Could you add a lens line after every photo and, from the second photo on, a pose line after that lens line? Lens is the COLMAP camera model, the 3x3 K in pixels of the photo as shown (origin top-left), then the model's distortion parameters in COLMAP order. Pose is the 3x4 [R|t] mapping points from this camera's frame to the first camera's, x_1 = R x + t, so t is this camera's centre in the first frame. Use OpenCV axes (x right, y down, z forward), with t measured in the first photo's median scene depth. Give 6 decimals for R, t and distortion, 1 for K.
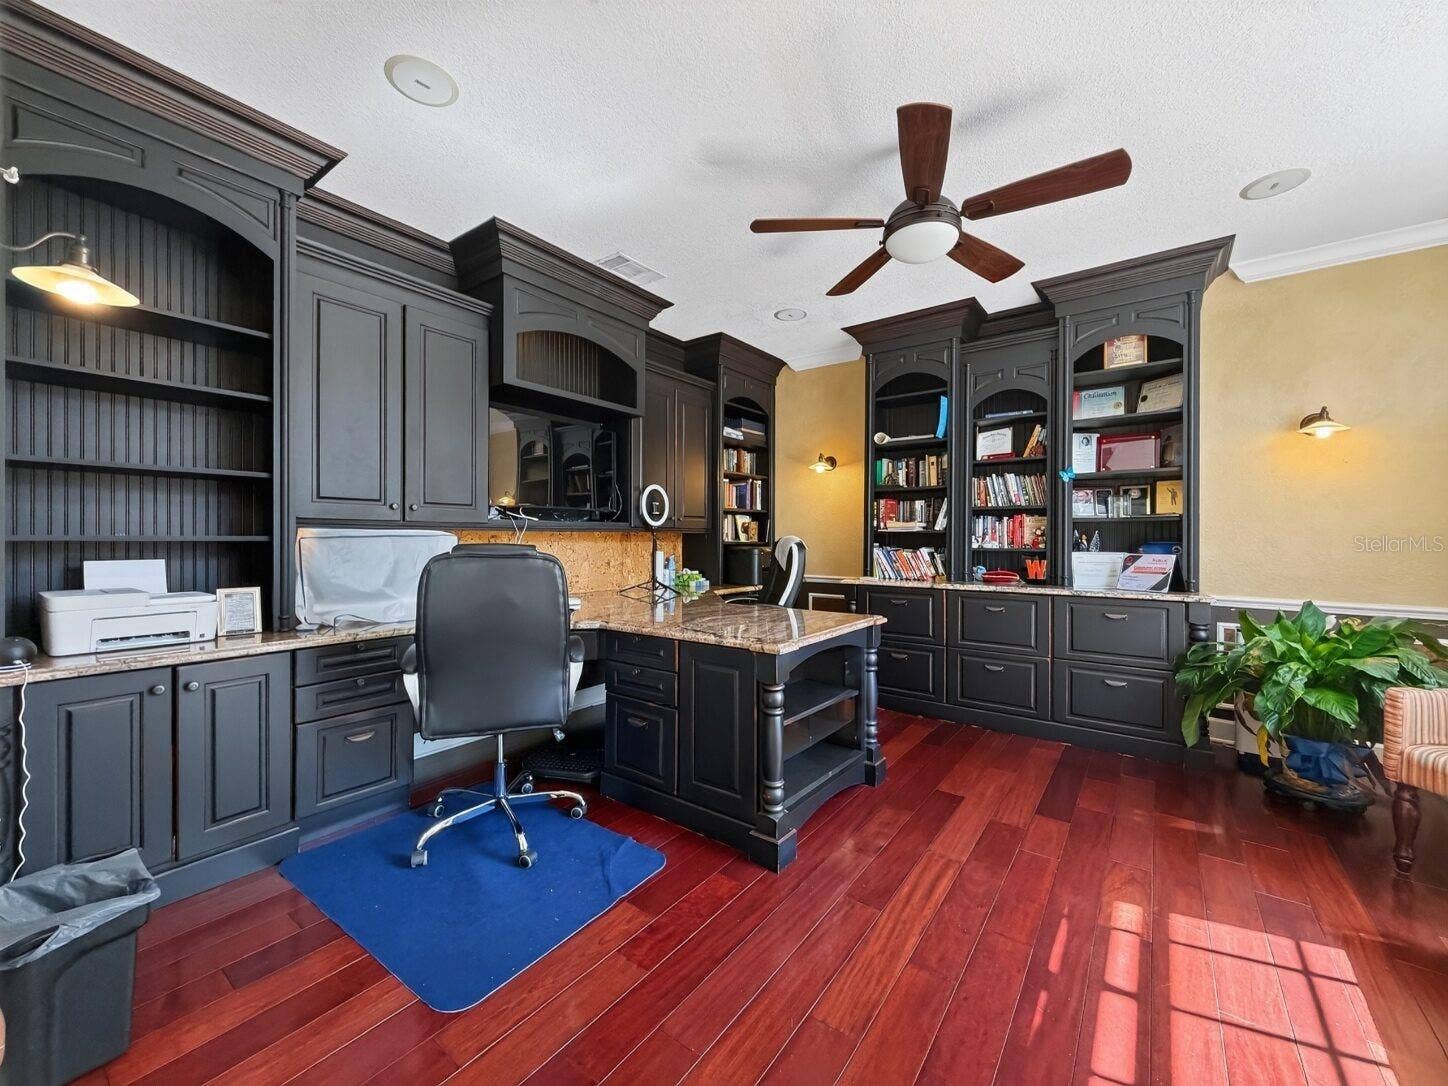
lens RADIAL K [[578.0, 0, 722.7], [0, 578.0, 542.8], [0, 0, 1]] dist [-0.011640, -0.000247]
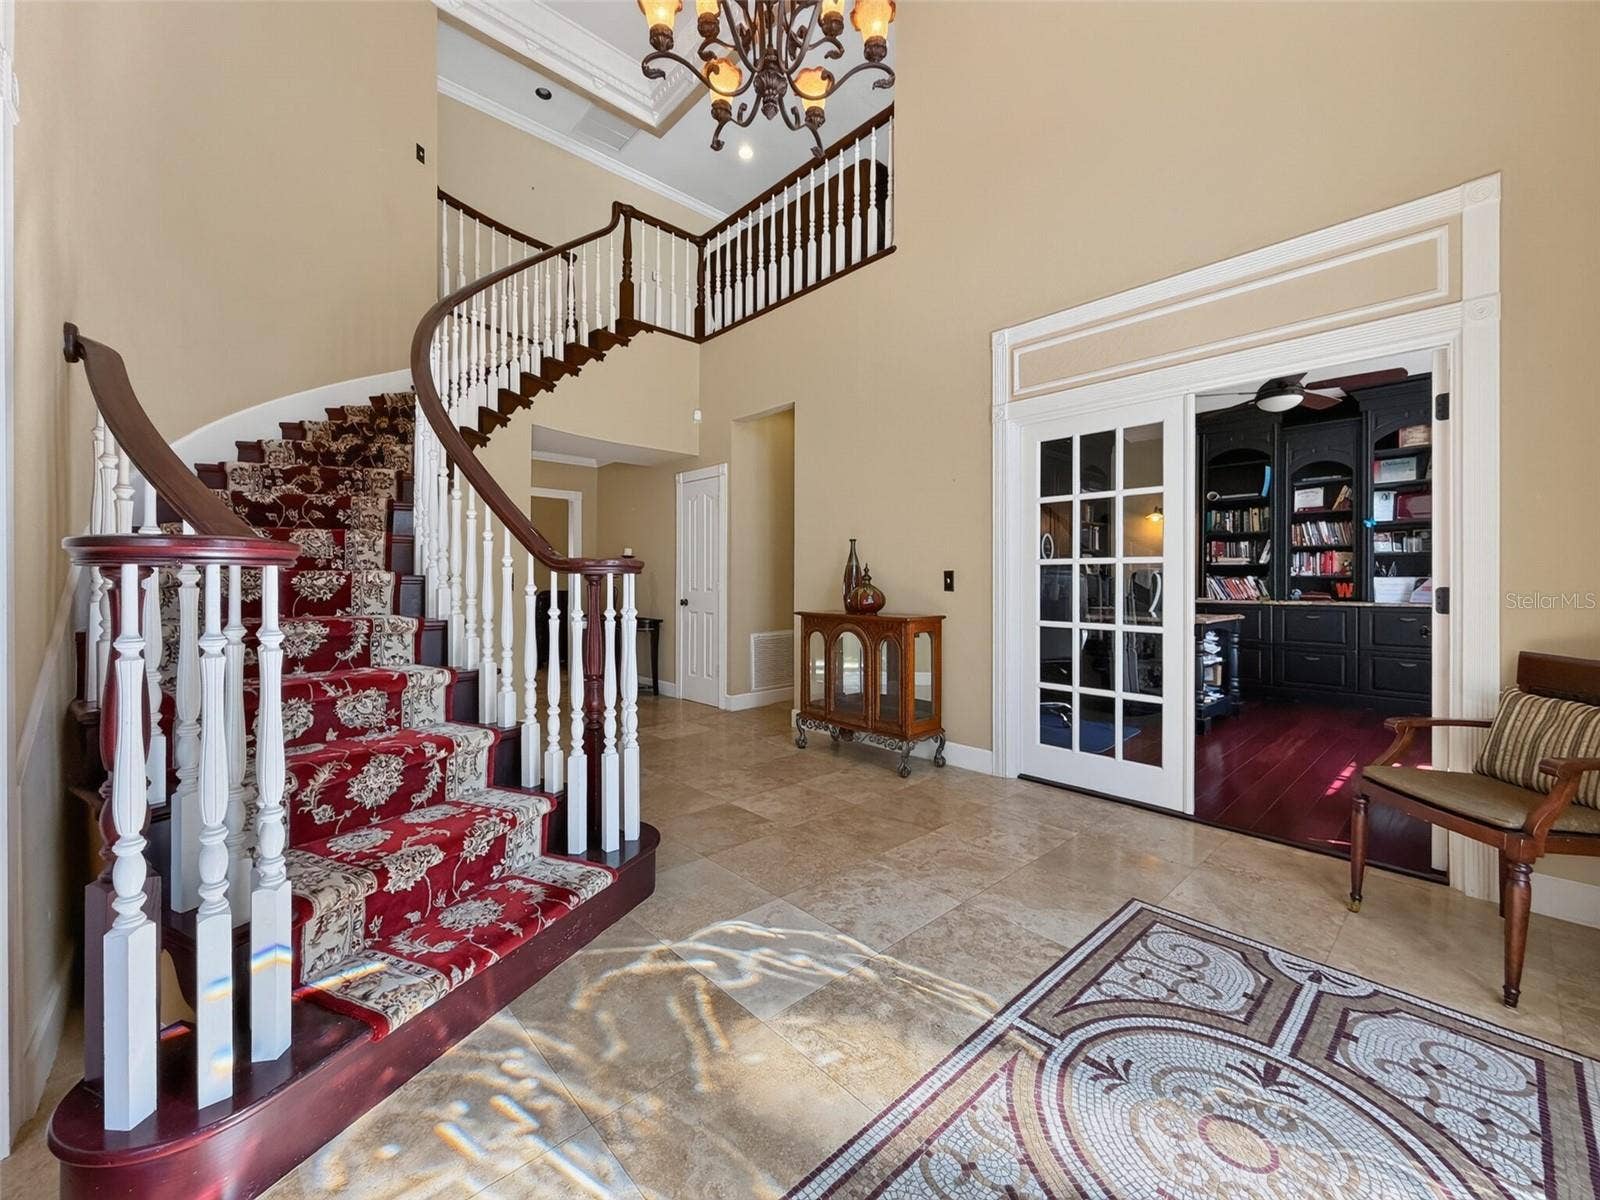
lens RADIAL K [[638.7, 0, 801.7], [0, 638.7, 588.4], [0, 0, 1]] dist [-0.011640, -0.000247]
pose [[0.981507, -0.004168, -0.191379, -0.428745], [0.004834, 0.999984, 0.003011, 0.029324], [0.191364, -0.003880, 0.981512, -0.717016]]
